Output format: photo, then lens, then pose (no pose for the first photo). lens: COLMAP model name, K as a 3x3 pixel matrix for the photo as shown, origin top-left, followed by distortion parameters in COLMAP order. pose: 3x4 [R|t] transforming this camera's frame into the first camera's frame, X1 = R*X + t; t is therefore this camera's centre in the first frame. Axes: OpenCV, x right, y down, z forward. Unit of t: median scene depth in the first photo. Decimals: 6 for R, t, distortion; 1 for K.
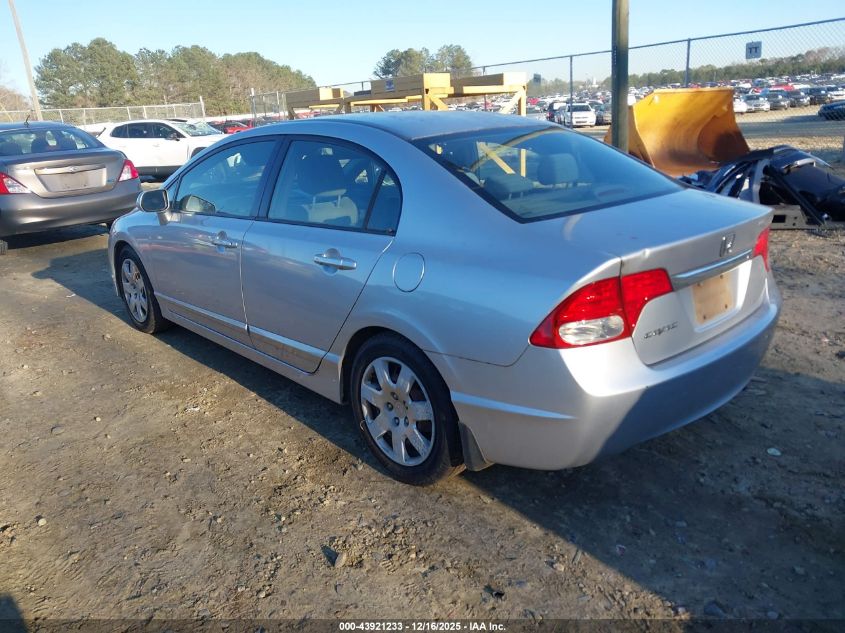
lens RADIAL K [[656.8, 0, 425.6], [0, 656.8, 310.8], [0, 0, 1]] dist [0.011055, -0.015180]
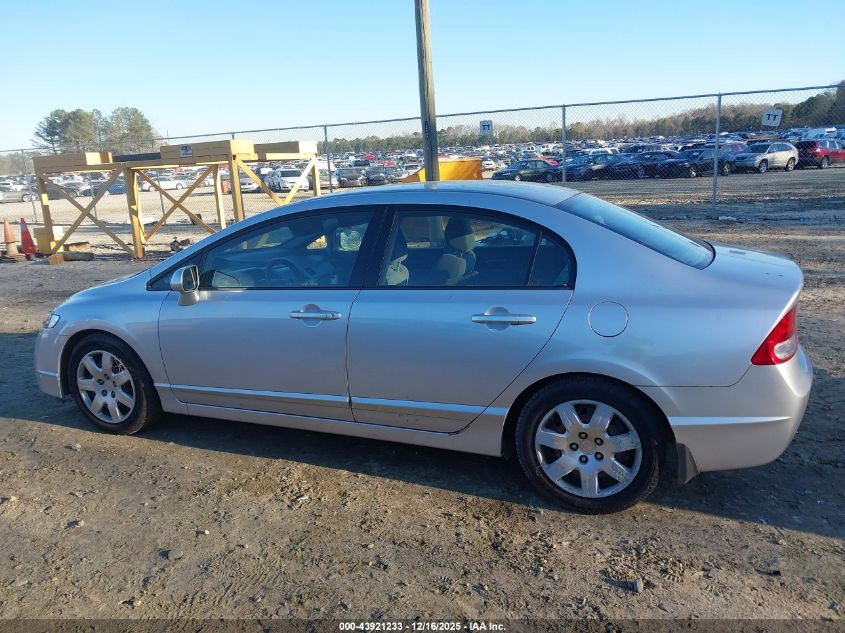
lens RADIAL K [[656.8, 0, 426.7], [0, 656.8, 316.9], [0, 0, 1]] dist [0.011055, -0.015180]
pose [[0.899519, -0.088664, 0.427790, -0.710936], [0.124472, 0.990618, -0.056414, -0.034521], [-0.418774, 0.103994, 0.902116, 0.098739]]
